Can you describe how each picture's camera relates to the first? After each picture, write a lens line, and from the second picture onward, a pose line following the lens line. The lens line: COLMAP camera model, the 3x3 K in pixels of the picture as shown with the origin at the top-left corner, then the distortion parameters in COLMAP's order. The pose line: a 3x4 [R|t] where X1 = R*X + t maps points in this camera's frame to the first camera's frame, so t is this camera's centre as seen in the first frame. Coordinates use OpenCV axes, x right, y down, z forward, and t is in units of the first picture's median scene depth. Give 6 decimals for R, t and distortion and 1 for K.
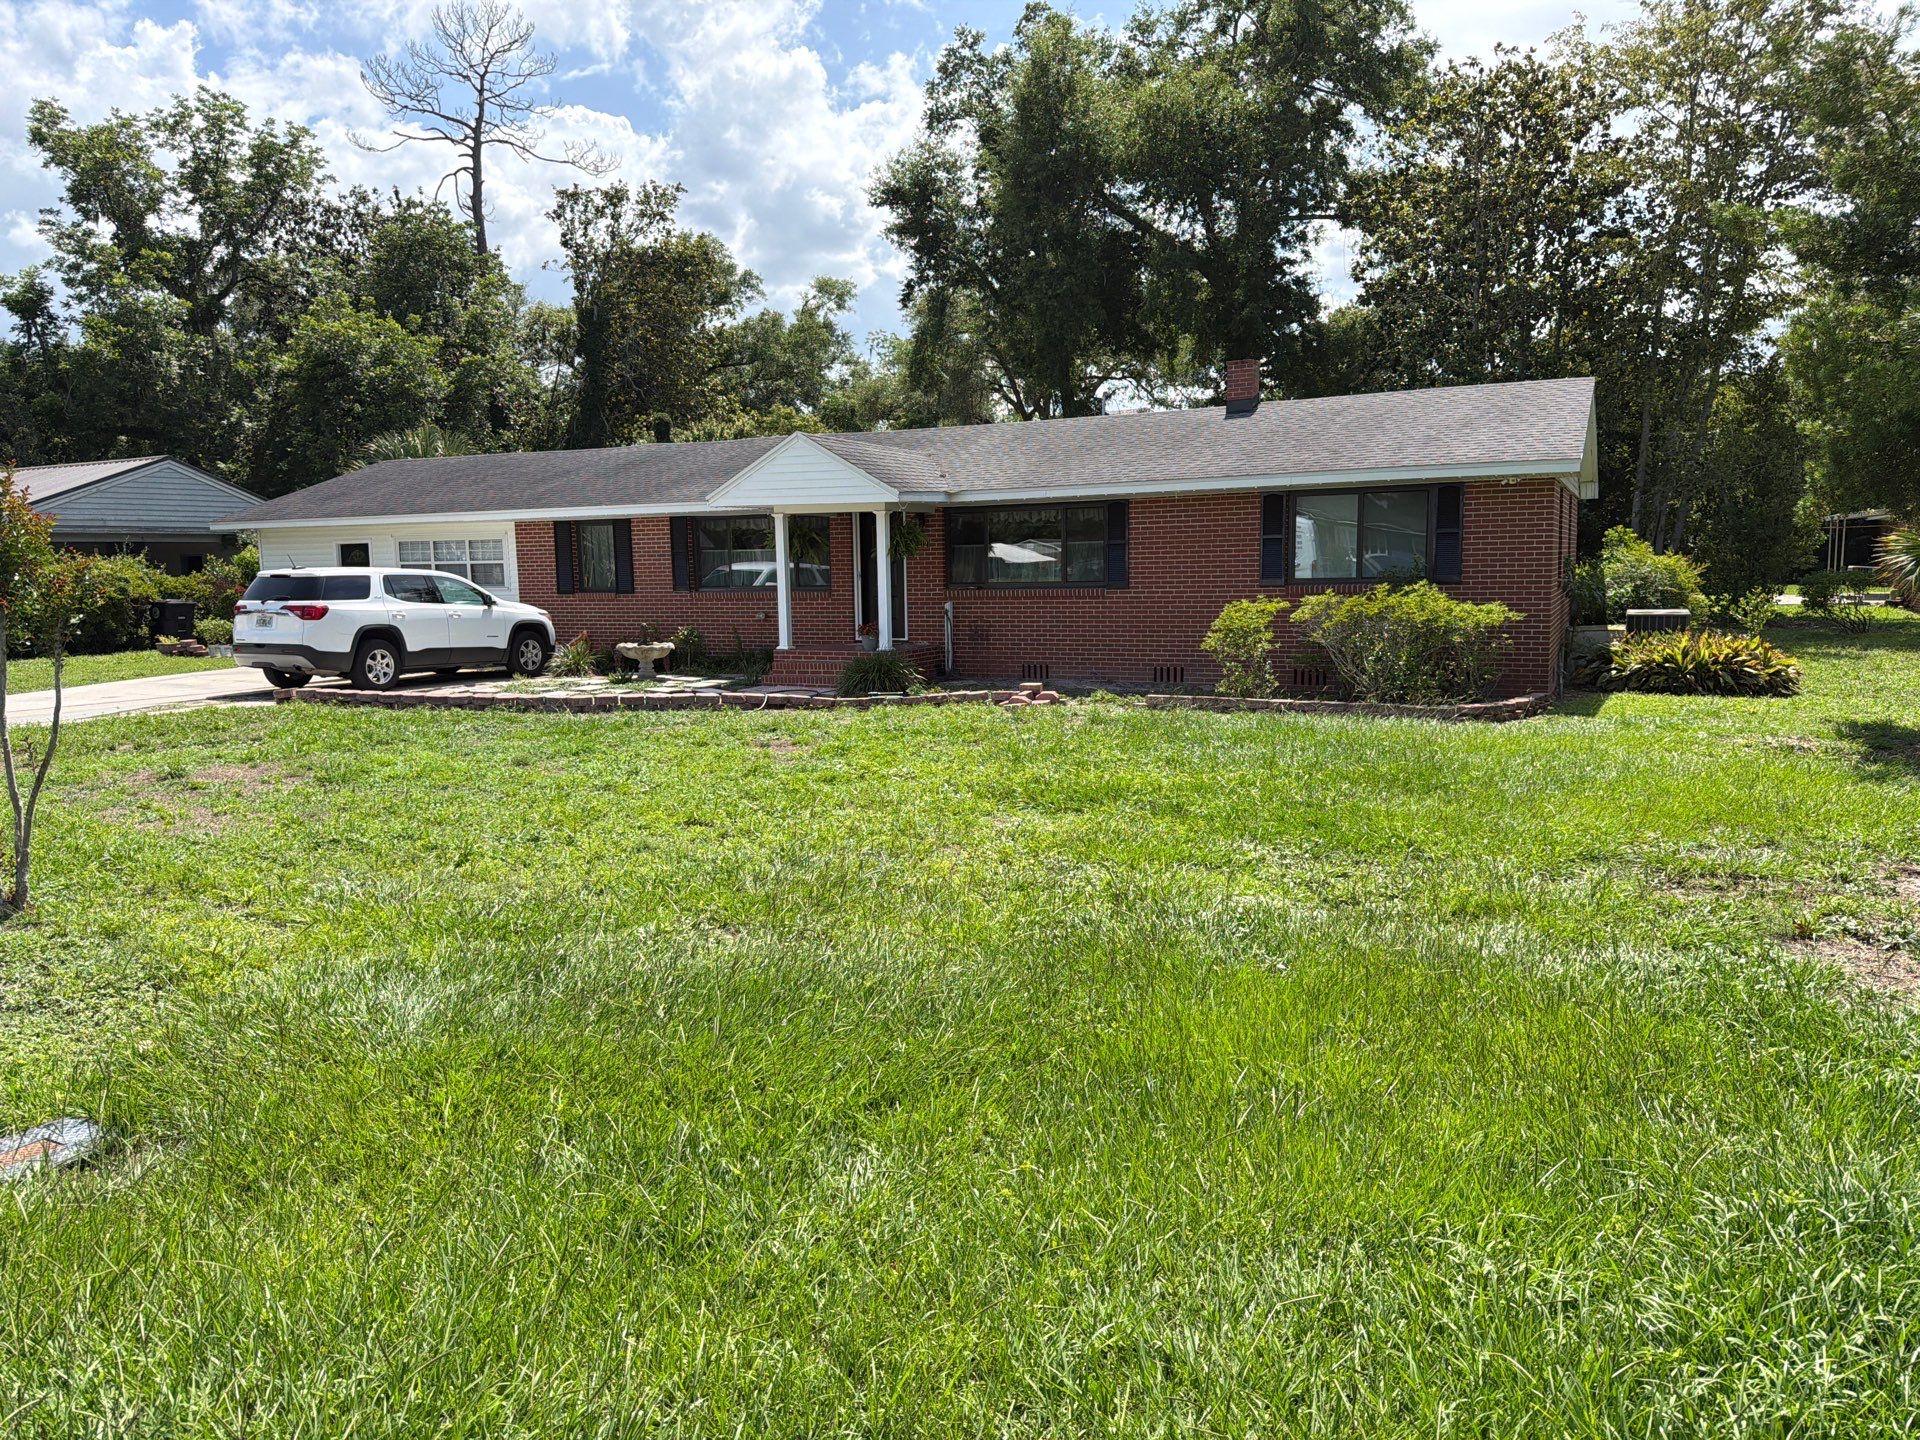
lens RADIAL K [[1494.9, 0, 931.5], [0, 1494.9, 741.0], [0, 0, 1]] dist [0.033462, -0.055527]
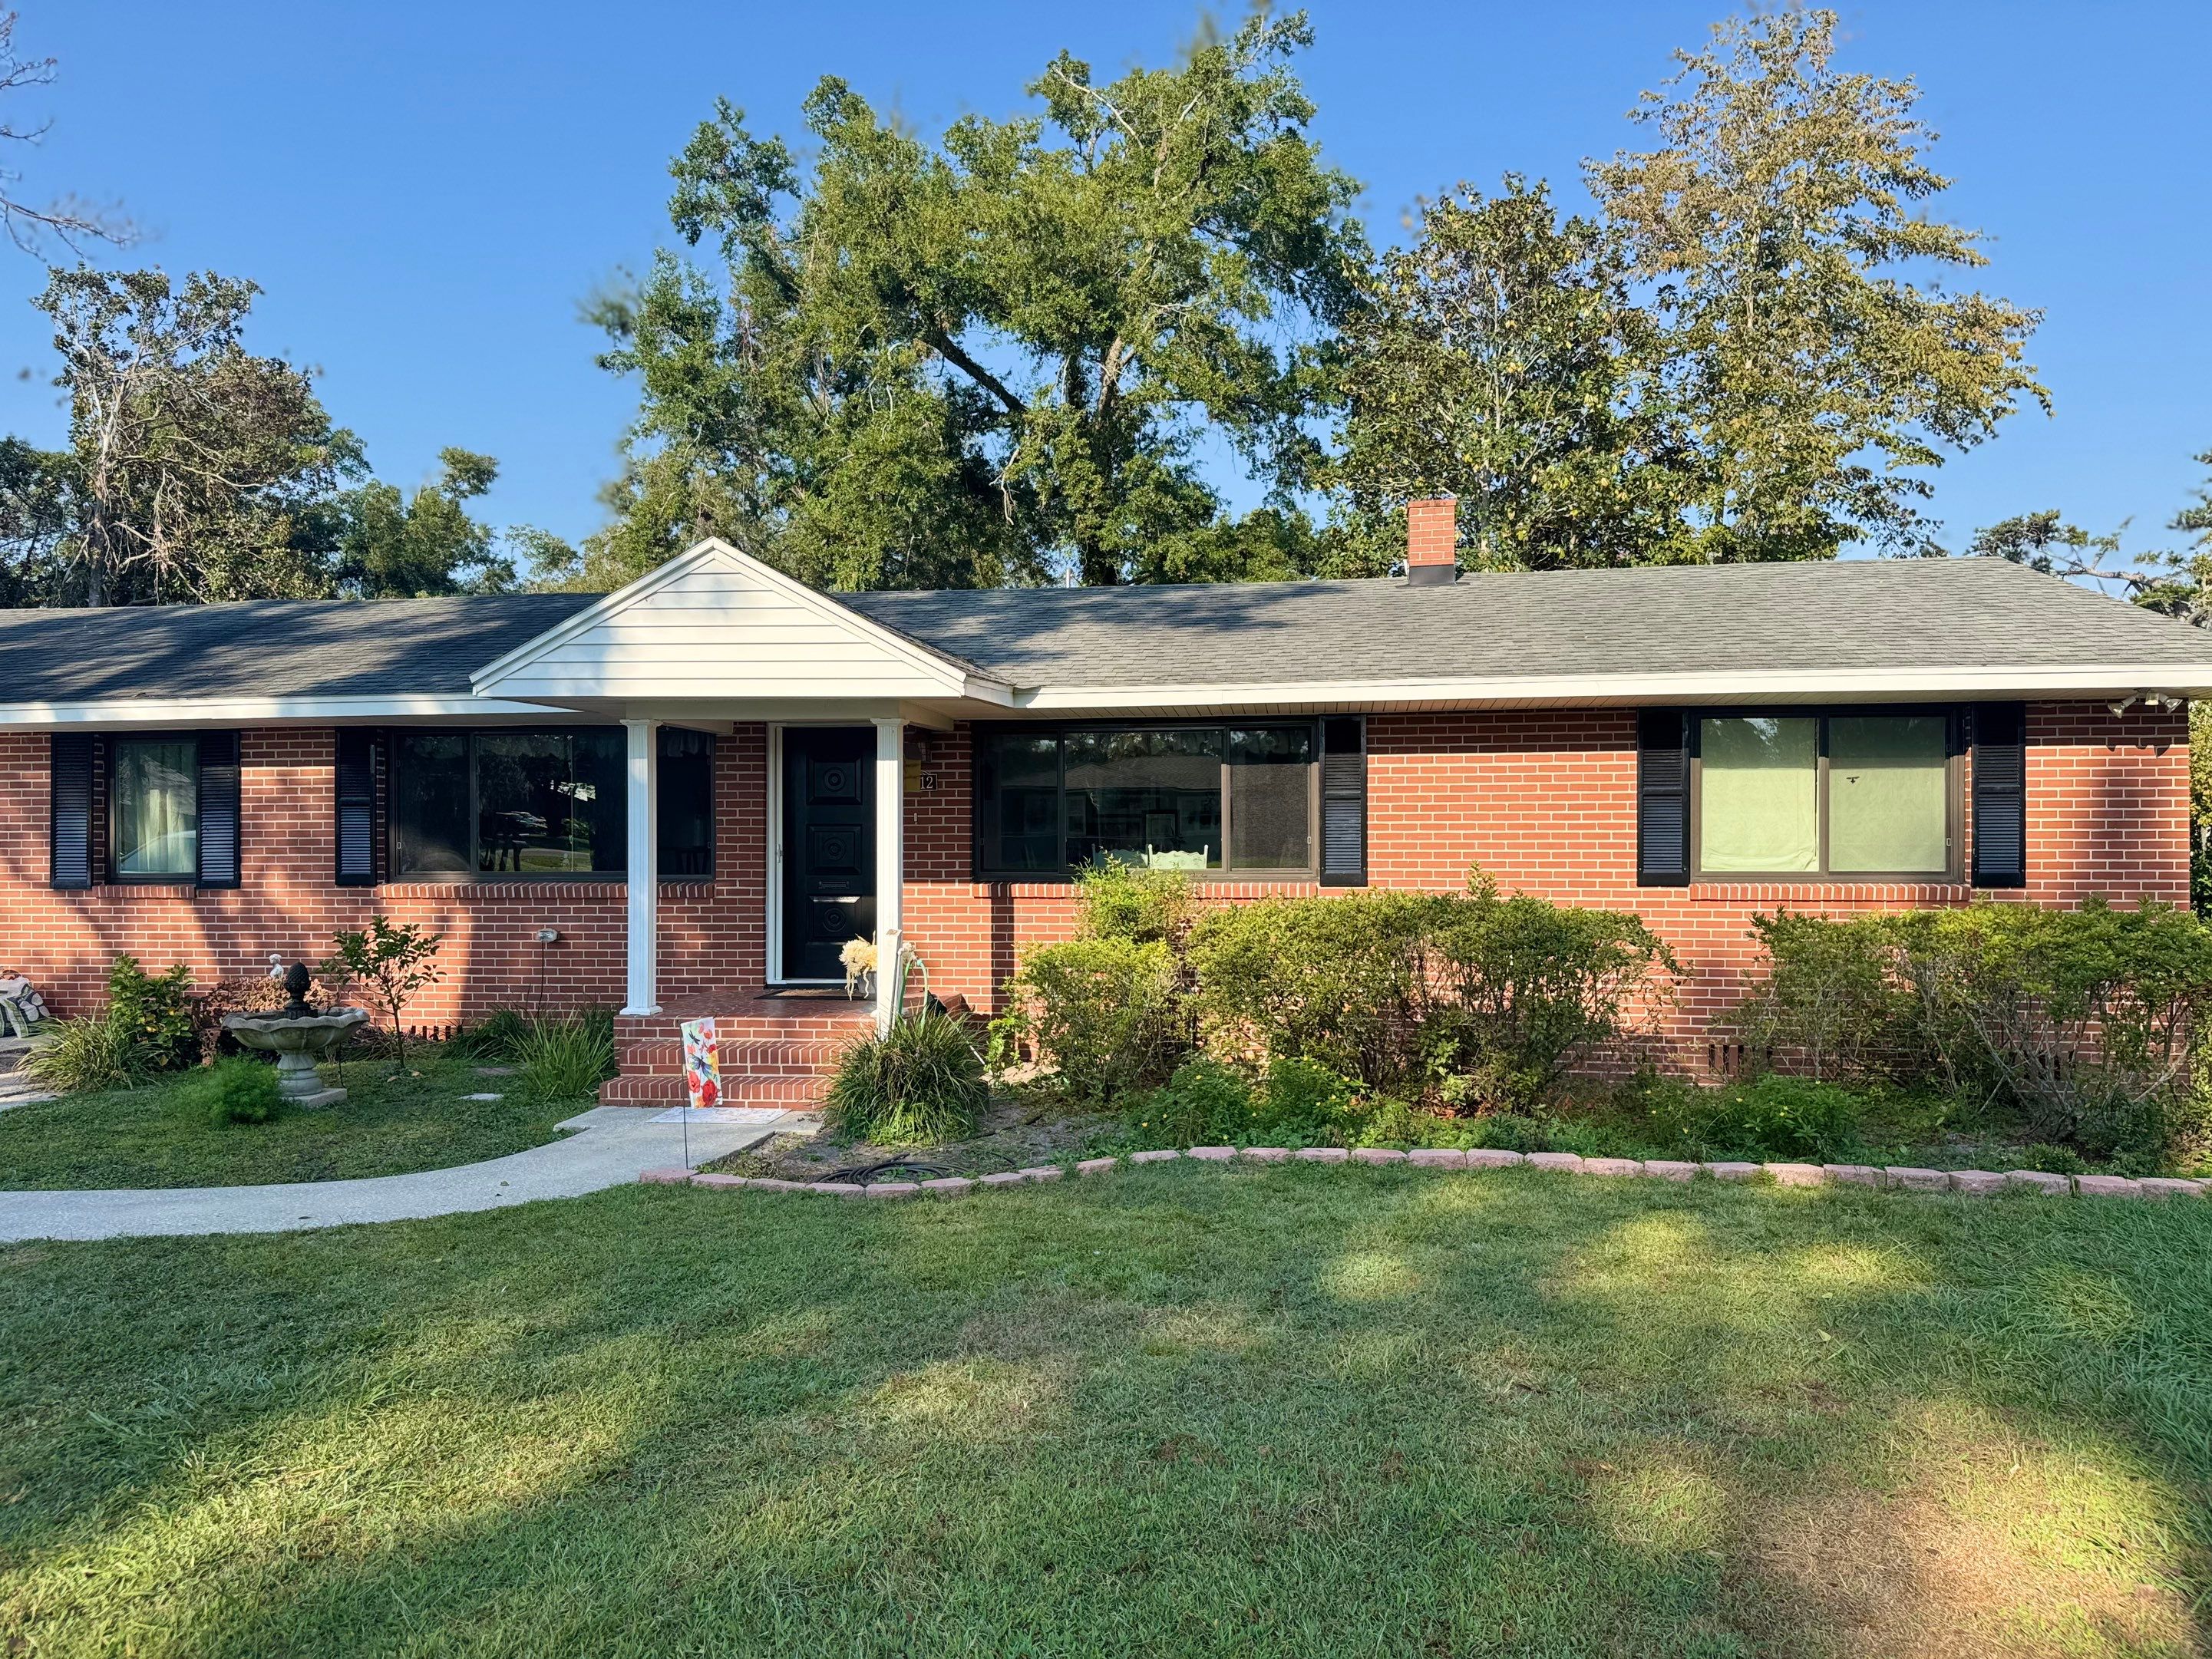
lens RADIAL K [[1620.8, 0, 1136.6], [0, 1620.8, 856.5], [0, 0, 1]] dist [0.027064, 0.001643]
pose [[0.937007, 0.008290, 0.349211, -0.072050], [0.027637, 0.994825, -0.097772, -0.030719], [-0.348215, 0.101264, 0.931929, 0.261180]]
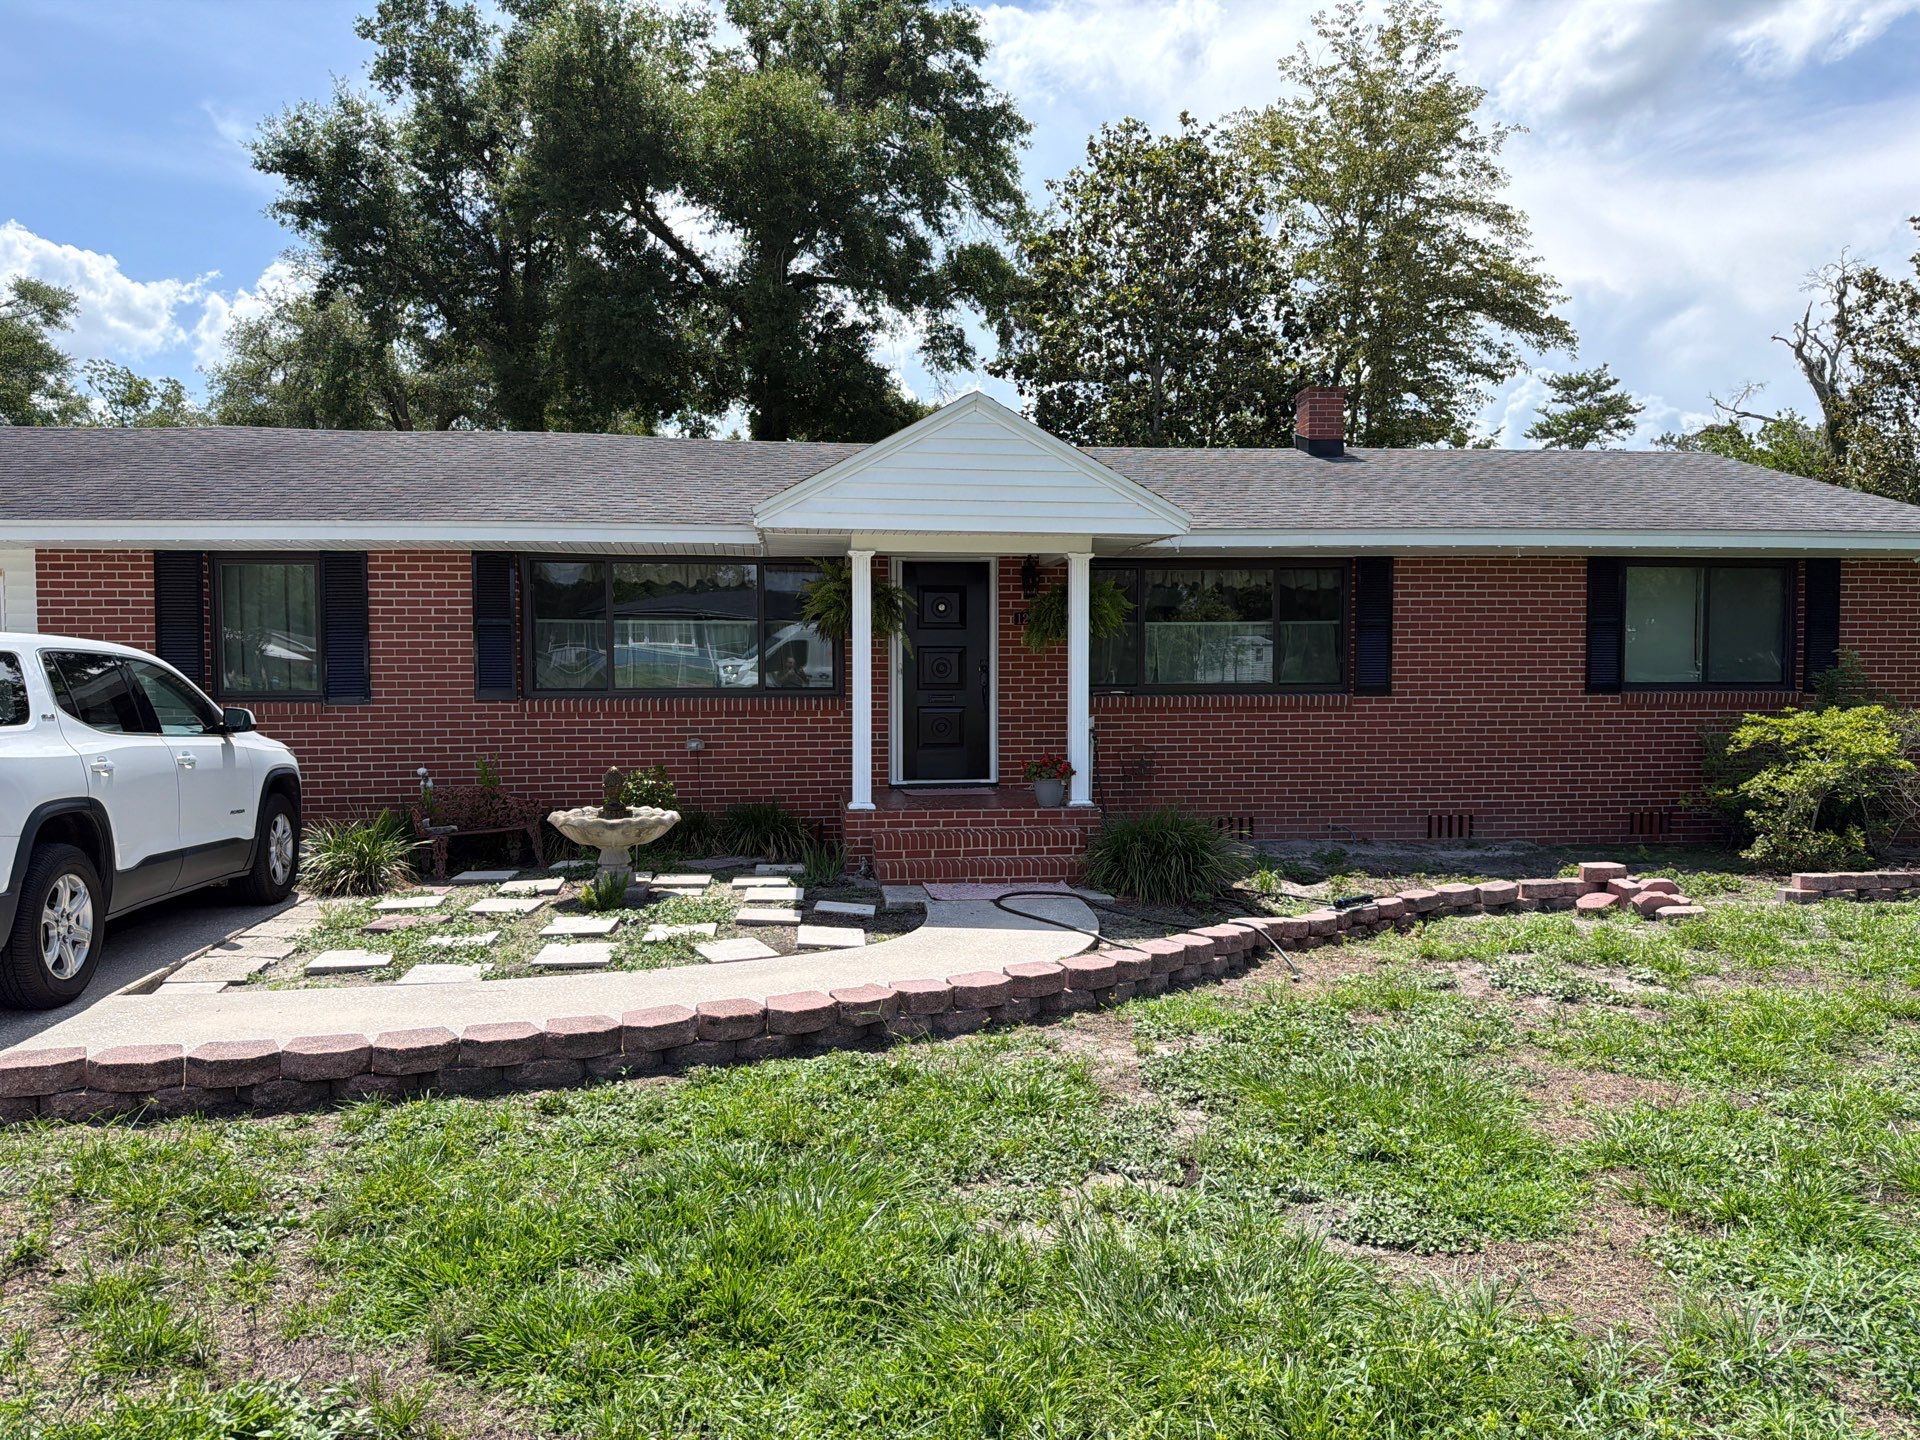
lens RADIAL K [[1404.8, 0, 913.4], [0, 1404.8, 721.8], [0, 0, 1]] dist [0.005083, -0.005305]
pose [[0.816425, -0.009077, 0.577380, -0.201518], [0.055661, 0.996458, -0.063040, -0.032937], [-0.574763, 0.083605, 0.814038, 0.323850]]
